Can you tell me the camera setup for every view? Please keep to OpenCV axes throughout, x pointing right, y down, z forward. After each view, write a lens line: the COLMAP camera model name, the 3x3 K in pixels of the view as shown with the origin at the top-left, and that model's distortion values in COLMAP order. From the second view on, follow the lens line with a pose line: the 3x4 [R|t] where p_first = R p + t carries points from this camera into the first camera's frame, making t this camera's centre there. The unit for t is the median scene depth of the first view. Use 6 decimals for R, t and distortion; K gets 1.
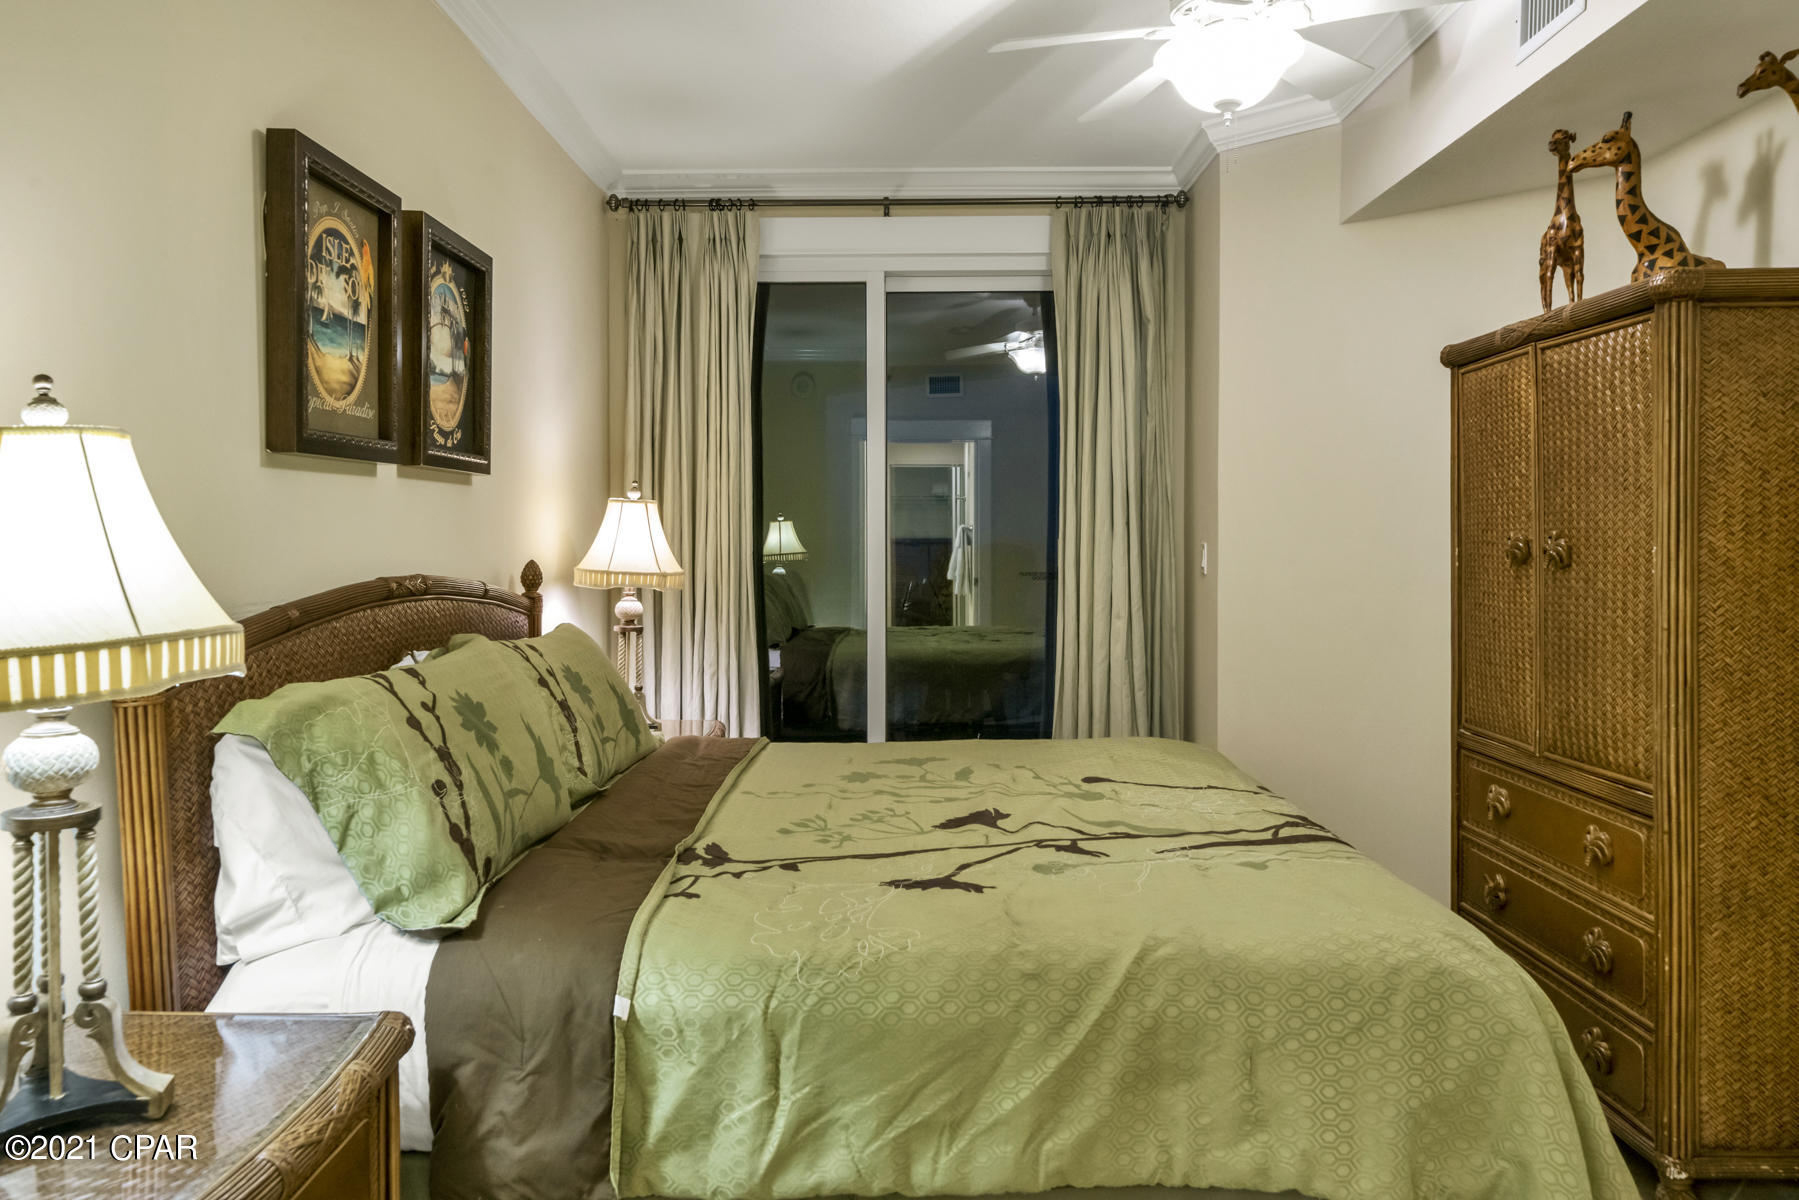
lens RADIAL K [[1228.9, 0, 879.1], [0, 1228.9, 551.0], [0, 0, 1]] dist [0.000700, 0.001207]
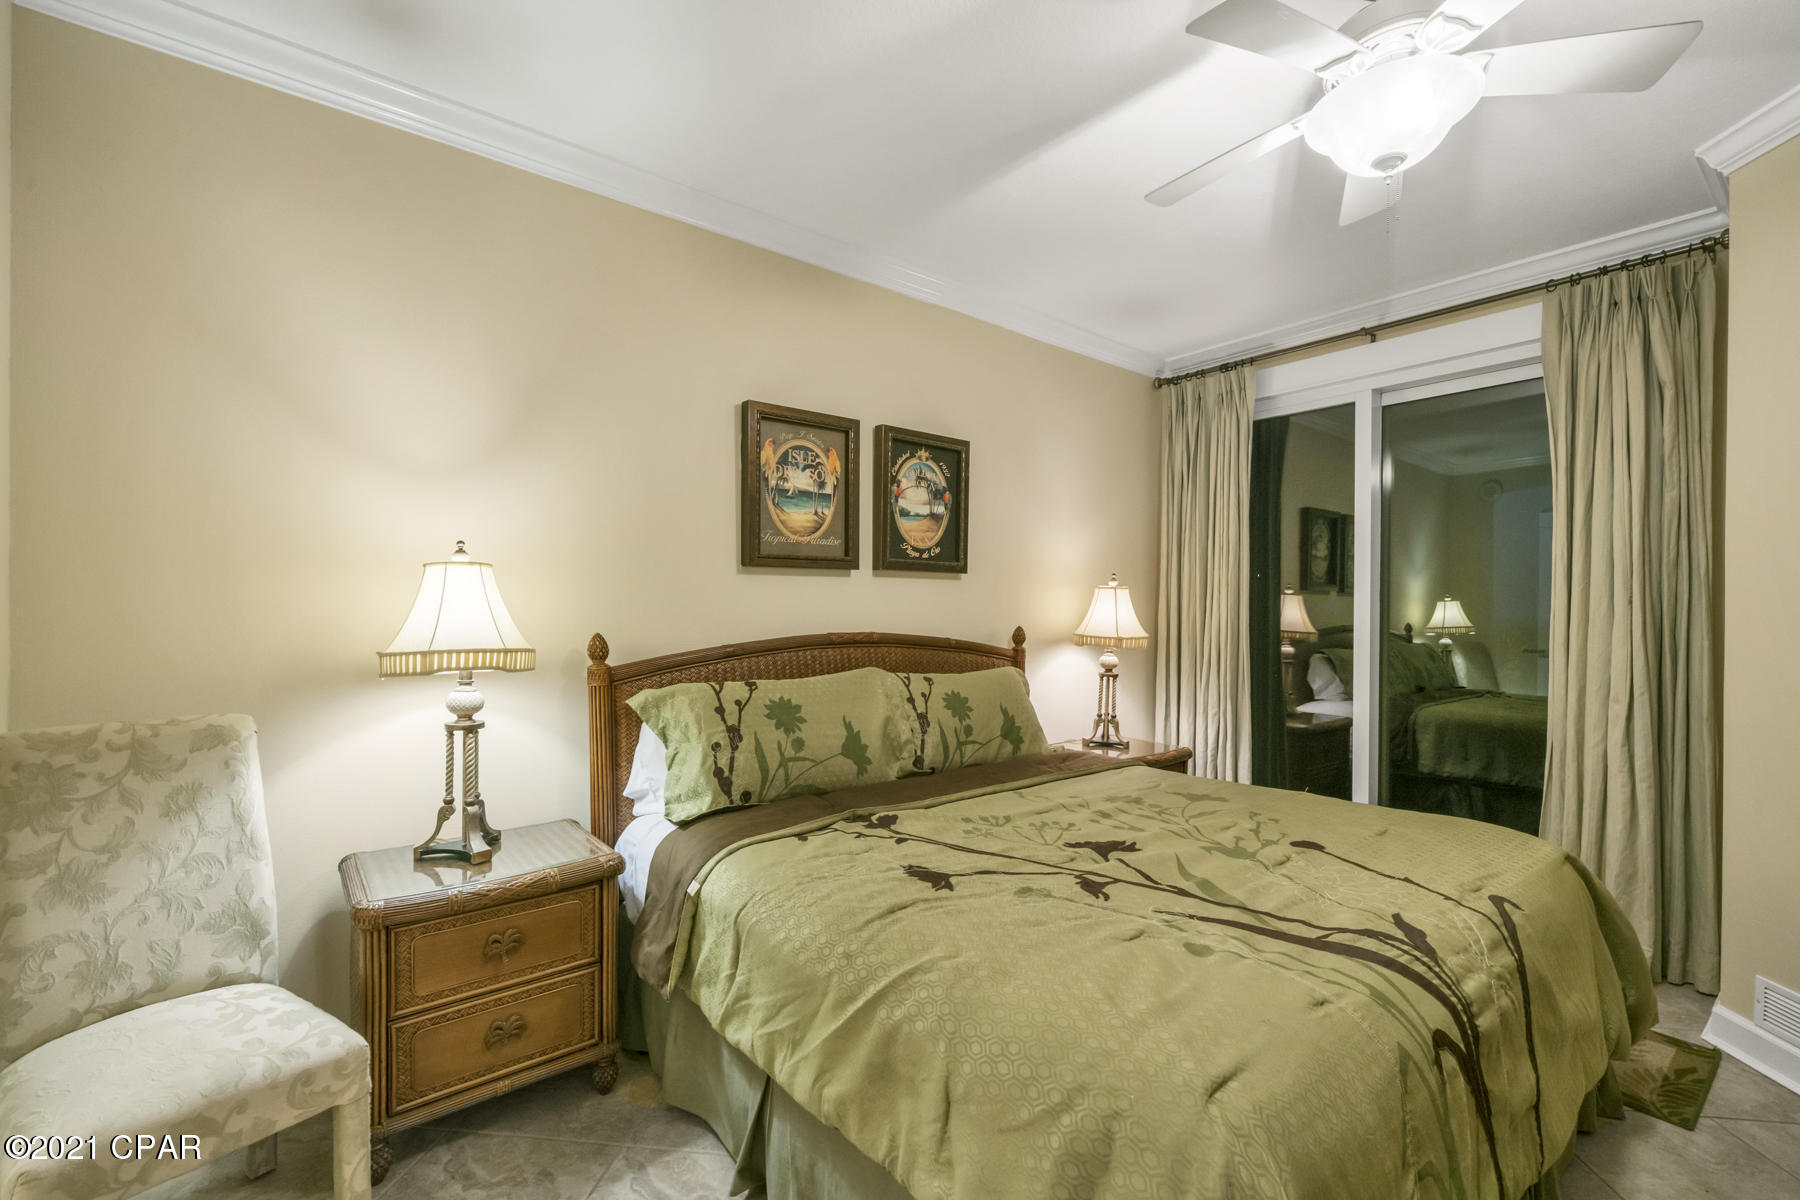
lens RADIAL K [[763.6, 0, 907.1], [0, 763.6, 605.5], [0, 0, 1]] dist [-0.001411, -0.000043]
pose [[0.647179, 0.001908, -0.762336, 0.493012], [-0.016747, 0.999791, -0.011714, -0.006792], [0.762154, 0.020348, 0.647076, 0.337296]]
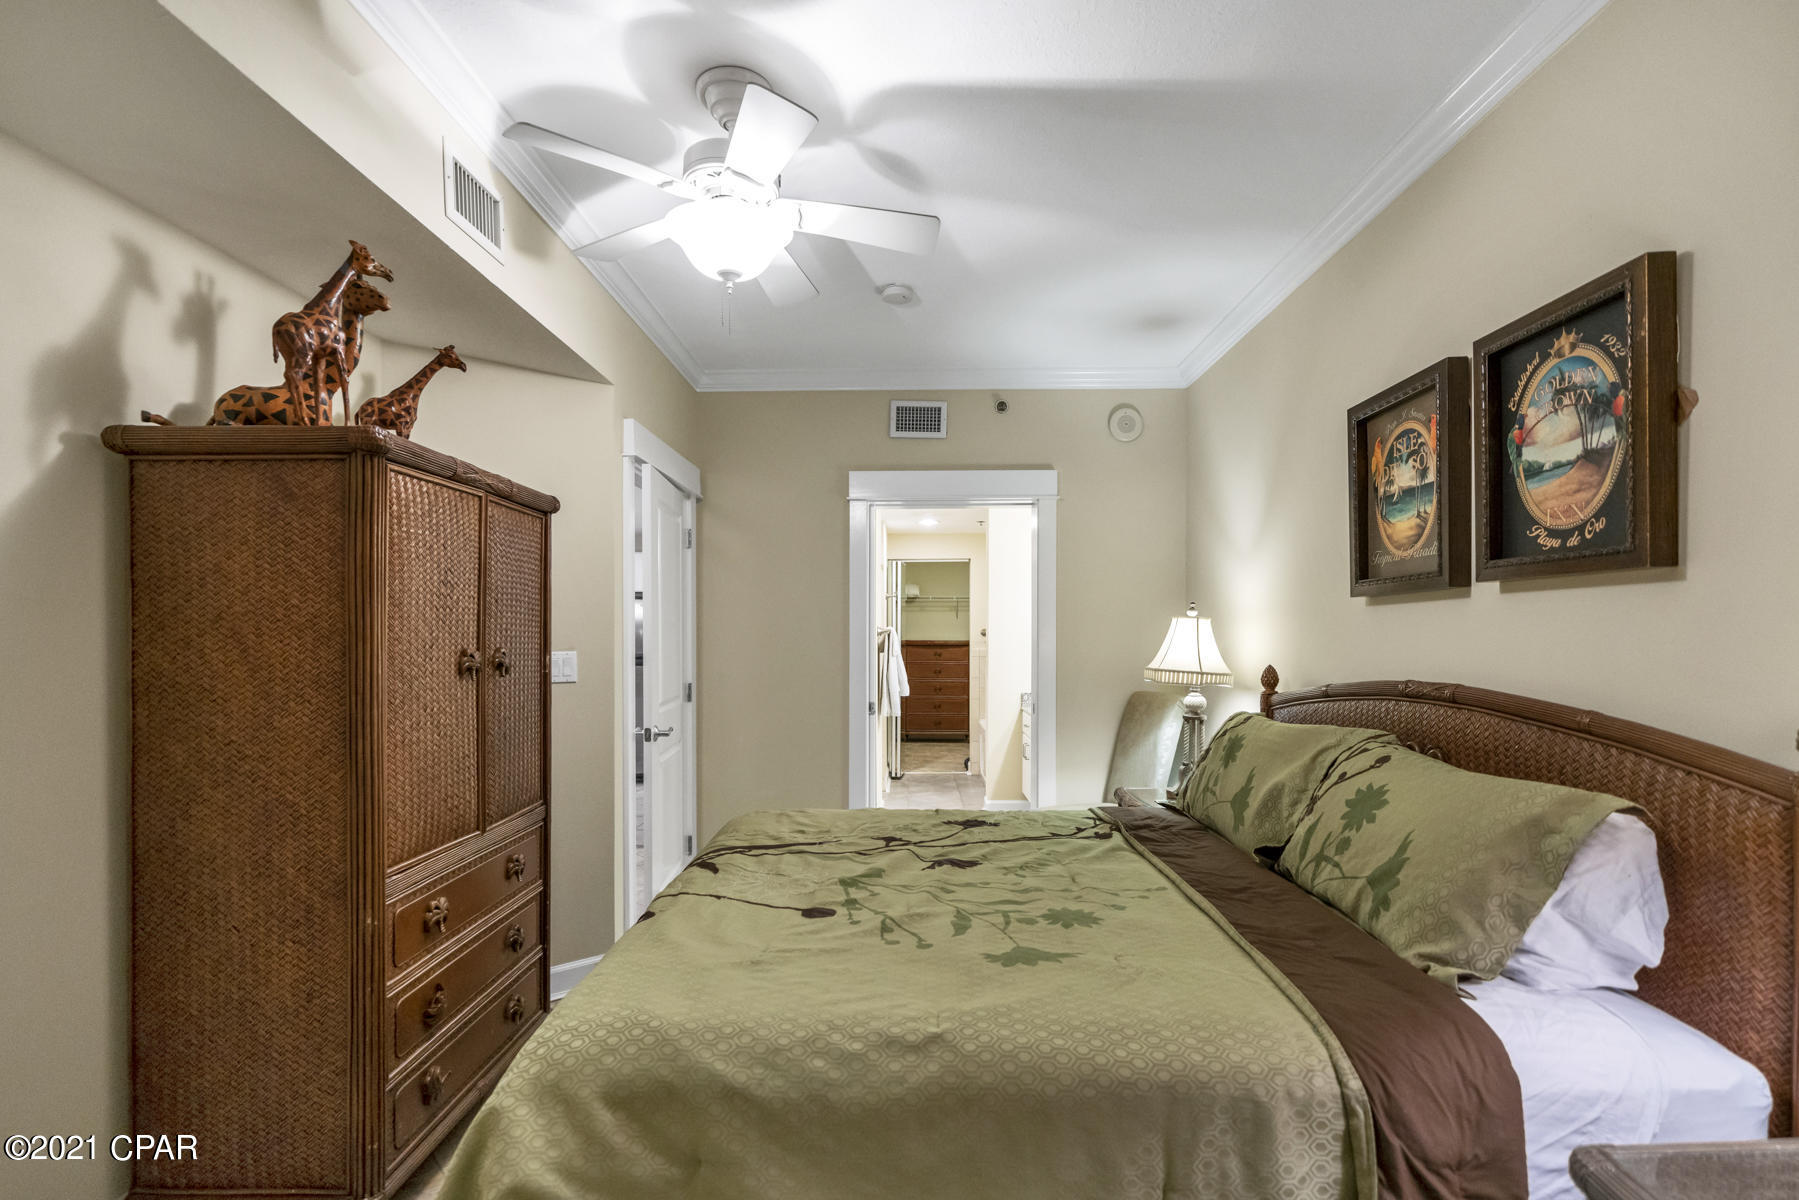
lens RADIAL K [[856.2, 0, 896.9], [0, 856.2, 624.3], [0, 0, 1]] dist [0.001072, 0.000493]
pose [[-0.999969, 0.005053, -0.006118, 0.134181], [0.005053, 0.999987, 0.000029, -0.037289], [0.006118, -0.000002, -0.999981, 1.783246]]
